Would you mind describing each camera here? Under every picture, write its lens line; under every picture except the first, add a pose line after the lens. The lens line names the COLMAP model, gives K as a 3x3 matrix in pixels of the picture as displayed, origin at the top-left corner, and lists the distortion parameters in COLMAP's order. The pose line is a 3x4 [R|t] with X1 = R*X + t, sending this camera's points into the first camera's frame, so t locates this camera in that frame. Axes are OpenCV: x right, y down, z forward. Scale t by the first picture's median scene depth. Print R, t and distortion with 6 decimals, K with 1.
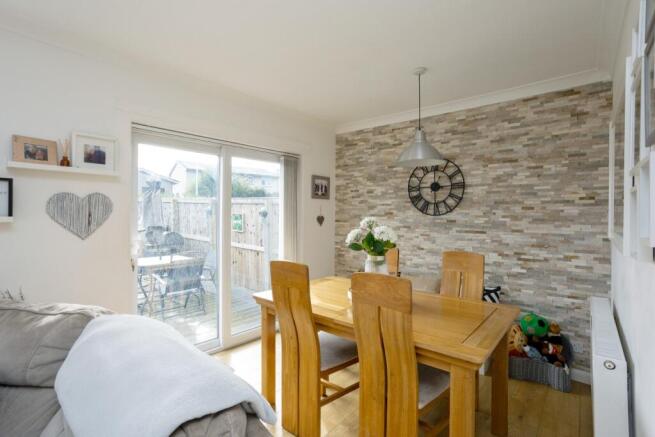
lens RADIAL K [[312.2, 0, 329.5], [0, 312.2, 214.2], [0, 0, 1]] dist [-0.037496, 0.013639]
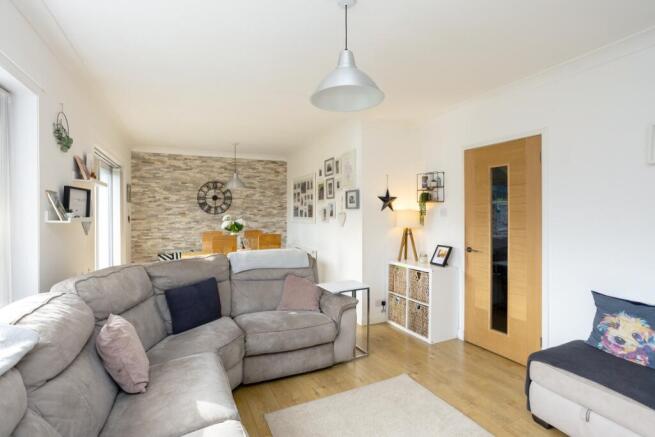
lens RADIAL K [[312.2, 0, 326.0], [0, 312.2, 218.3], [0, 0, 1]] dist [-0.037496, 0.013639]
pose [[0.417079, -0.020782, 0.908633, -0.962666], [0.007724, 0.999783, 0.019322, -0.002199], [-0.908838, -0.001041, 0.417149, -0.291992]]
